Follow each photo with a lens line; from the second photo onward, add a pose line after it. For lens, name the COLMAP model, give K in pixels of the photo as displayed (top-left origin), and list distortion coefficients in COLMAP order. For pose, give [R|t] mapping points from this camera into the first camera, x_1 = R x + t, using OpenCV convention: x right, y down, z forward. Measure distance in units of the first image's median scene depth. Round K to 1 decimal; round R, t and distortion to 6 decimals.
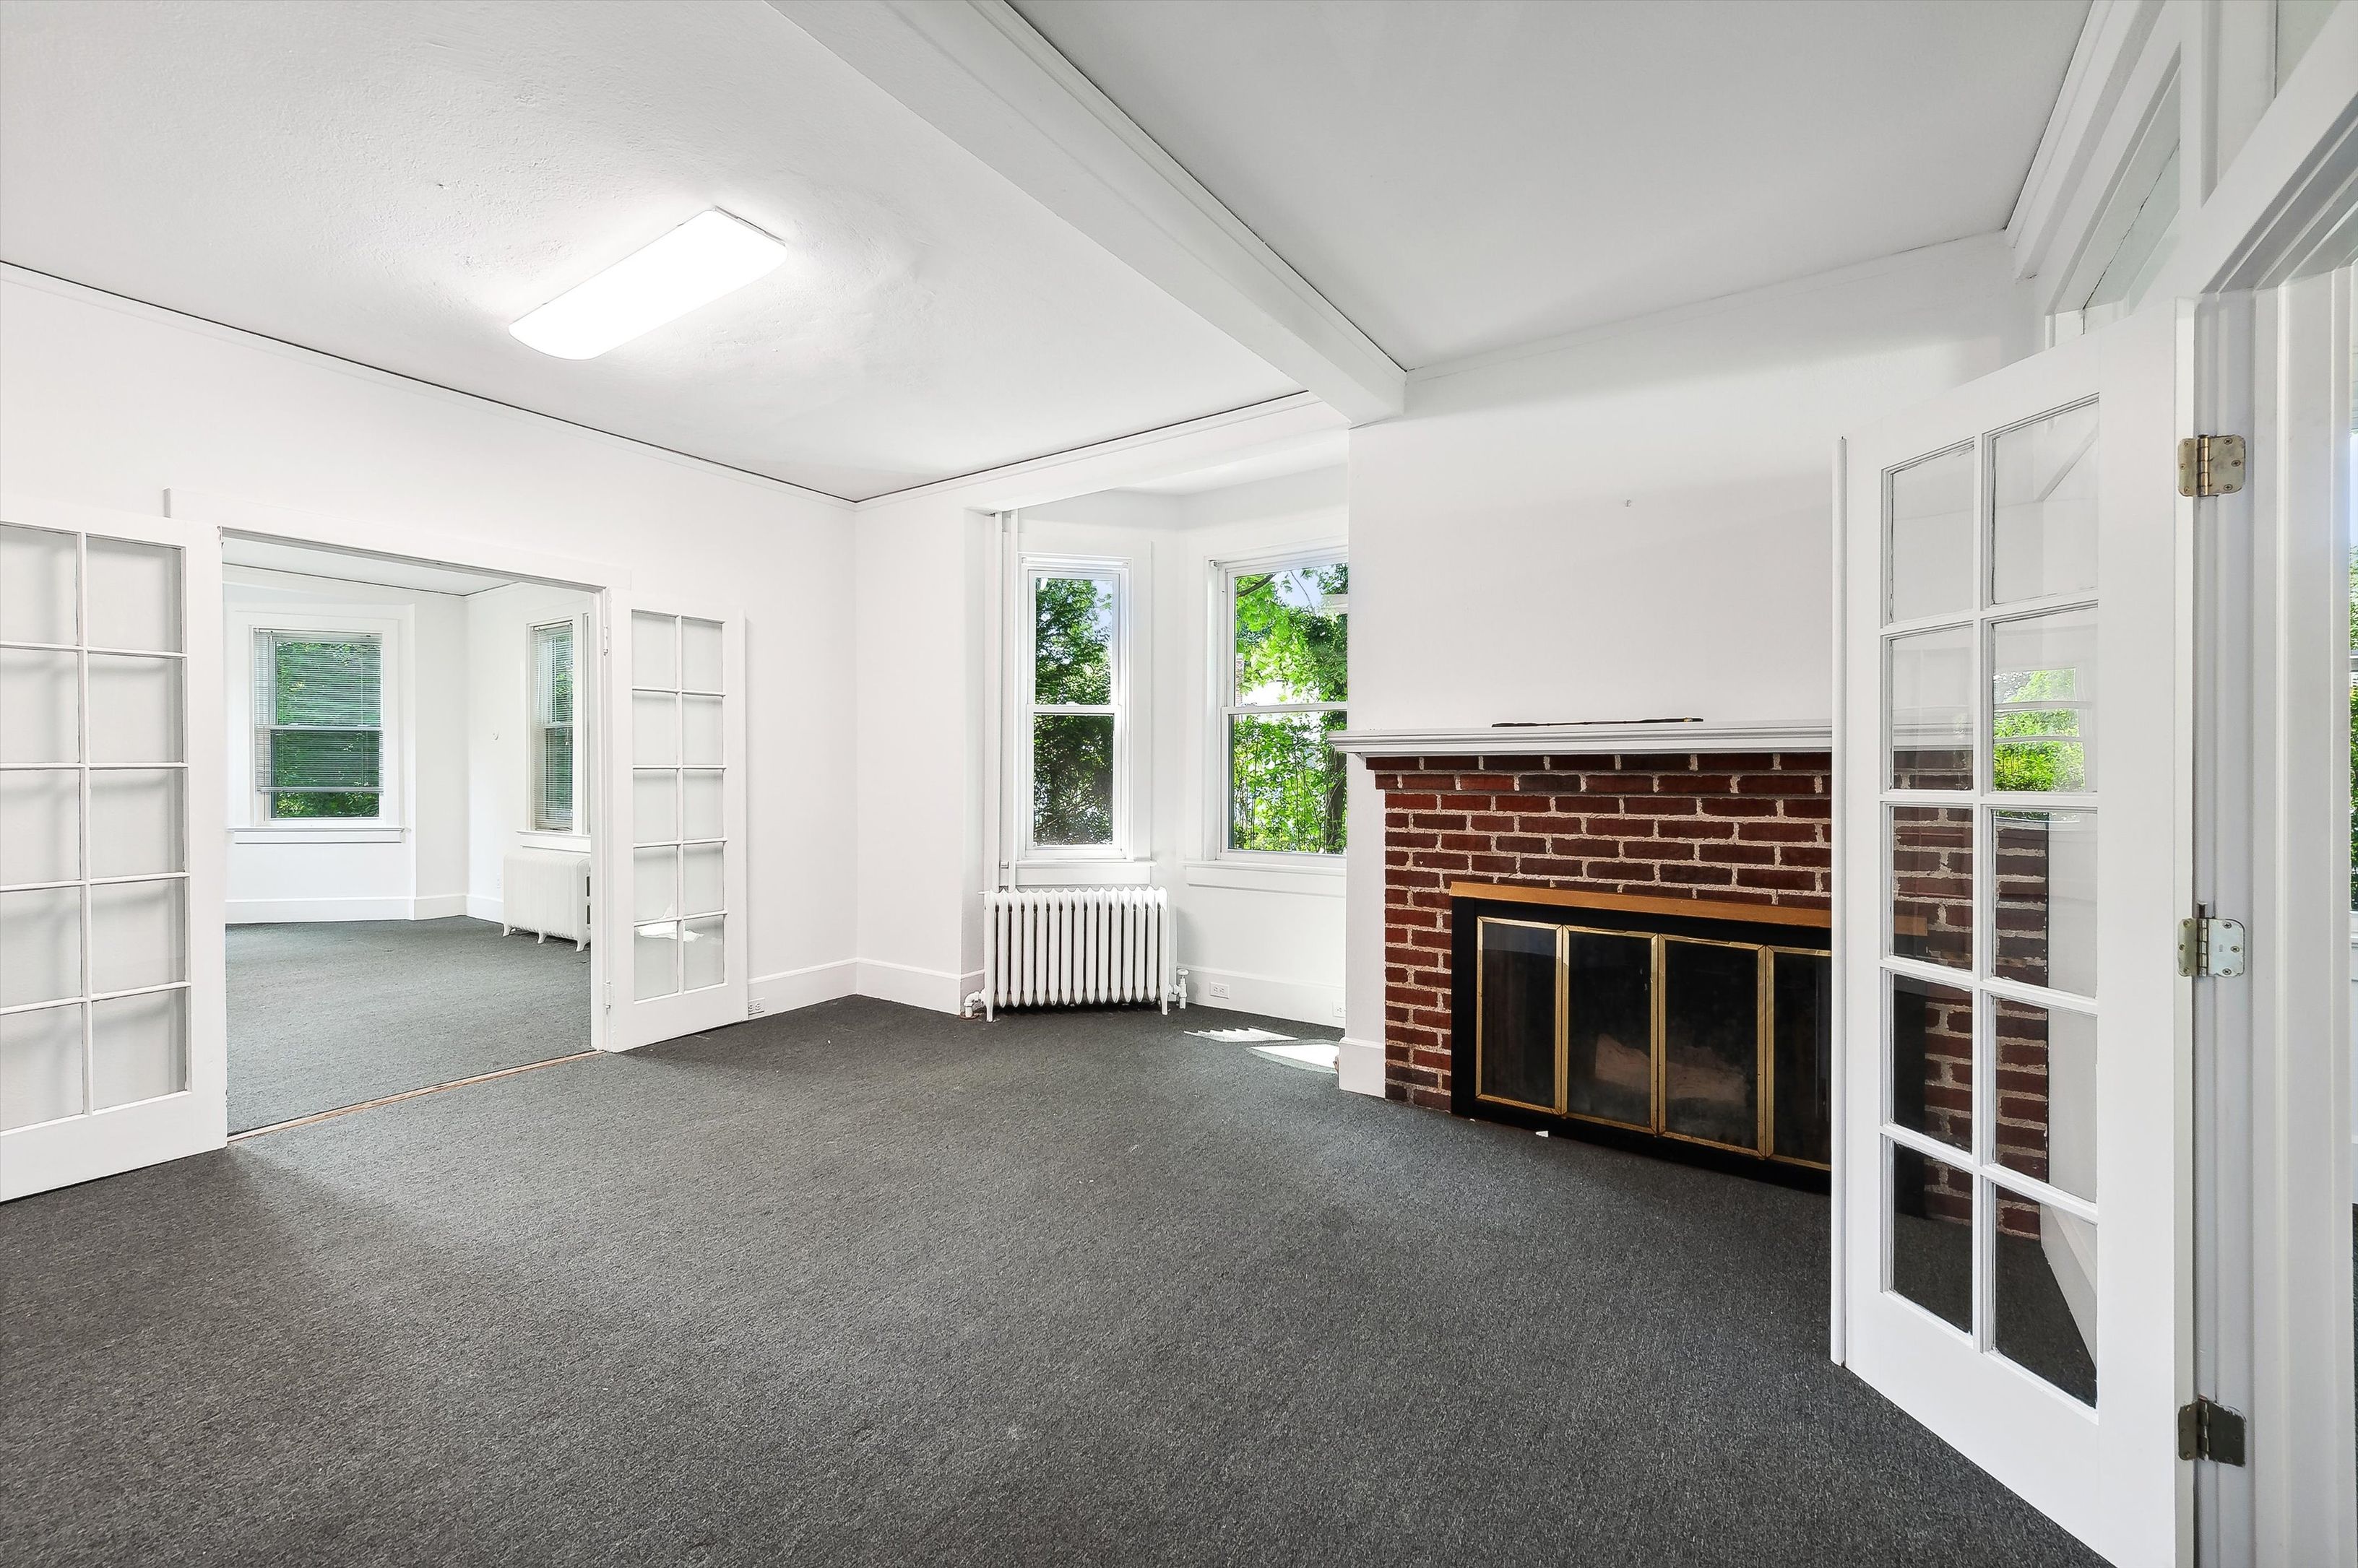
lens RADIAL K [[945.0, 0, 1179.0], [0, 945.0, 778.1], [0, 0, 1]] dist [0.020501, -0.005339]
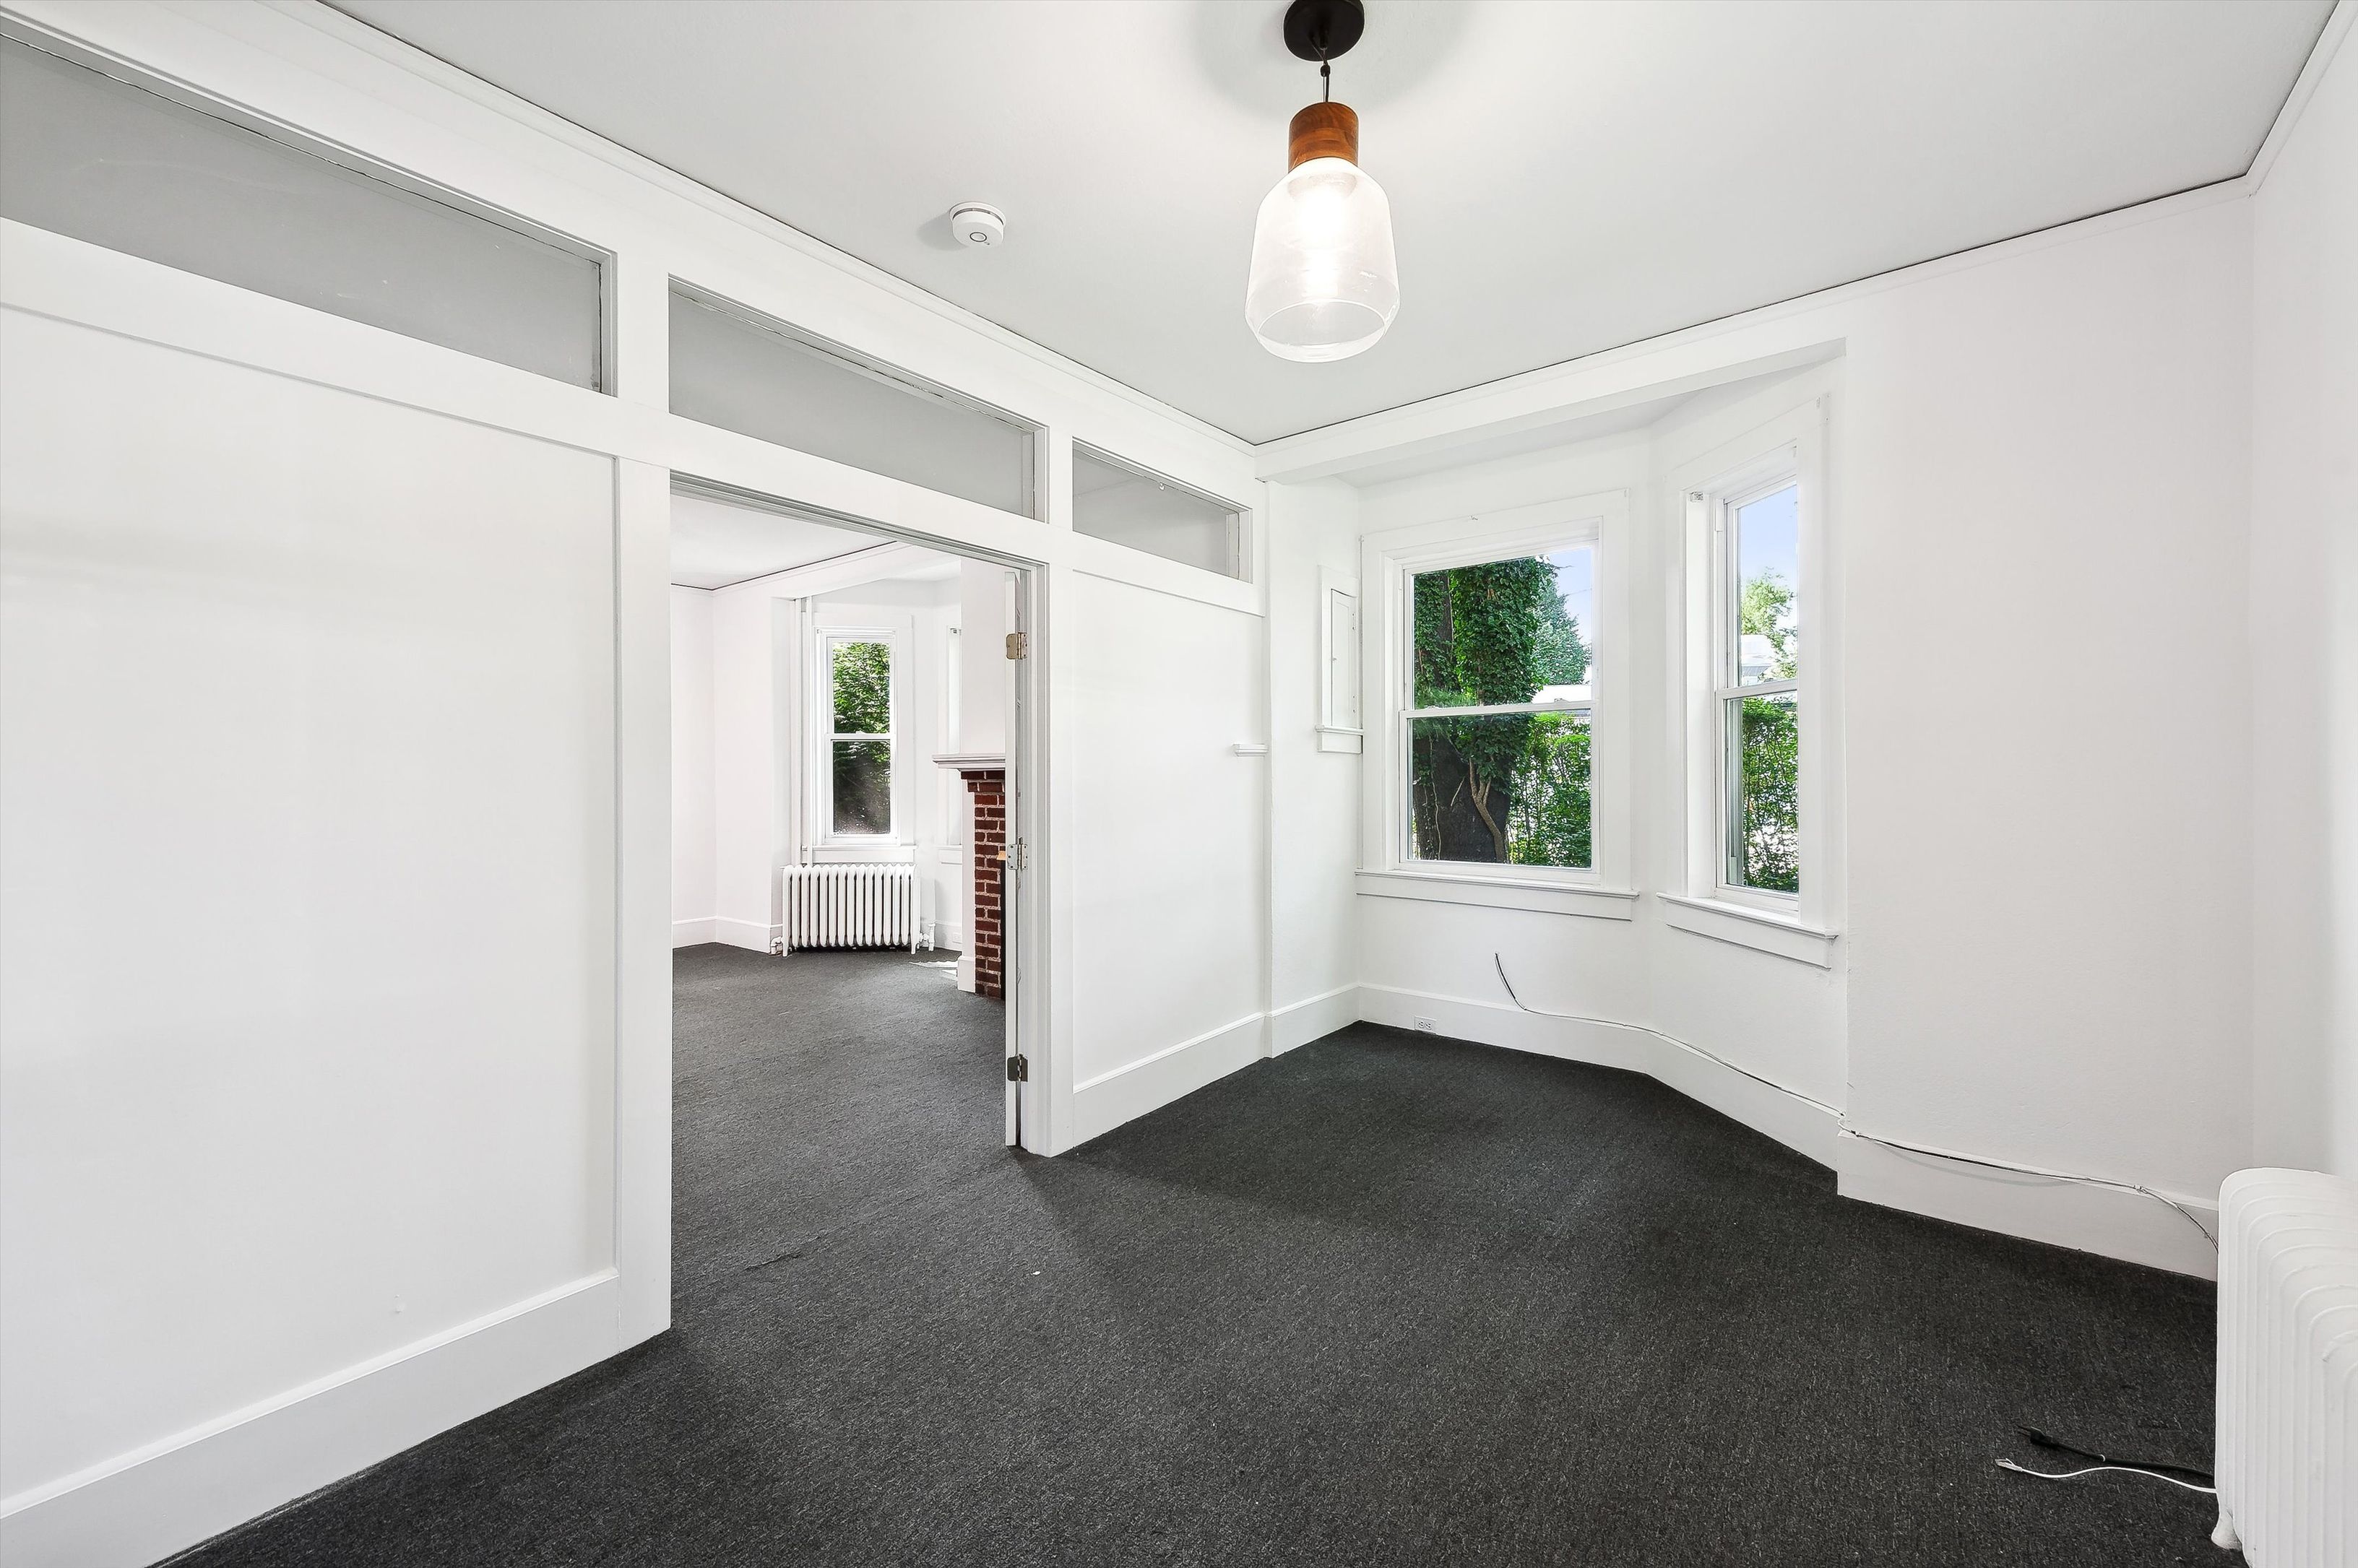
lens RADIAL K [[945.0, 0, 1179.0], [0, 945.0, 778.1], [0, 0, 1]] dist [0.020501, -0.005339]
pose [[0.997196, -0.007335, -0.074480, 0.674878], [0.006800, 0.999949, -0.007440, 0.002758], [0.074531, 0.006913, 0.997195, -0.517599]]
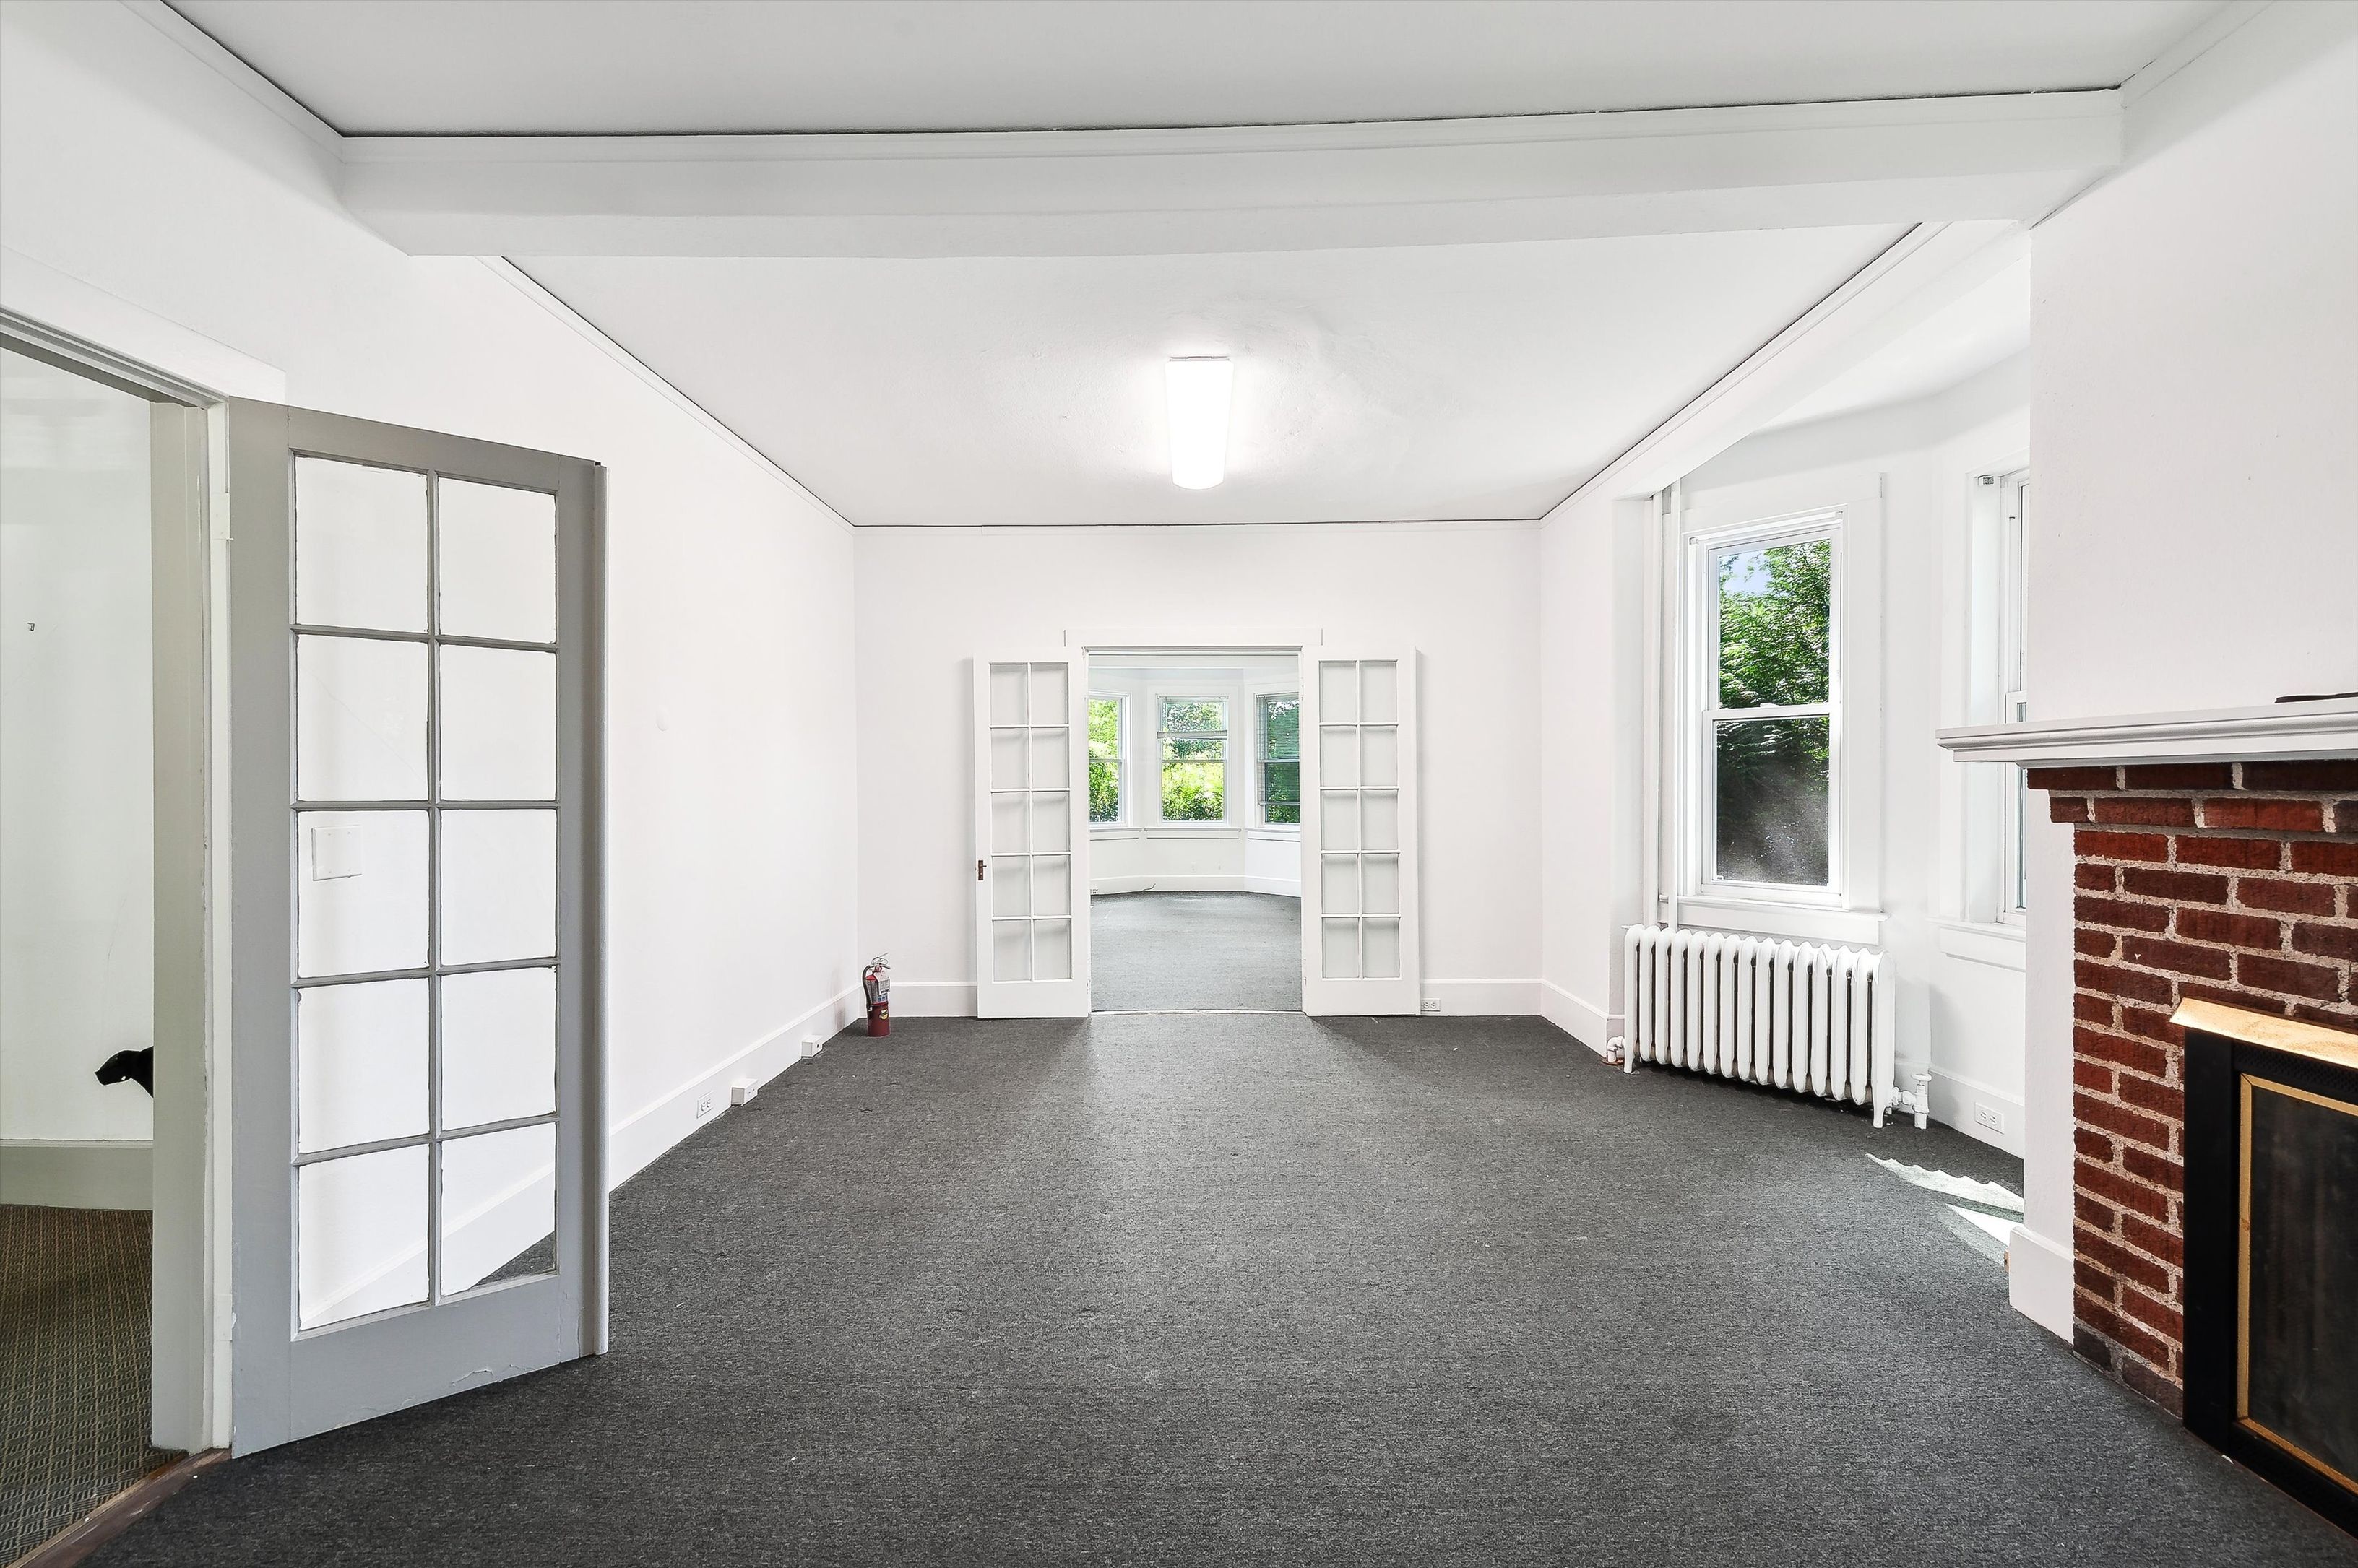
lens RADIAL K [[932.9, 0, 1170.3], [0, 932.9, 800.7], [0, 0, 1]] dist [0.020503, -0.005126]
pose [[0.543197, 0.006946, -0.839576, 0.411466], [-0.001713, 0.999973, 0.007165, -0.005089], [0.839603, -0.002454, 0.543194, 0.216804]]
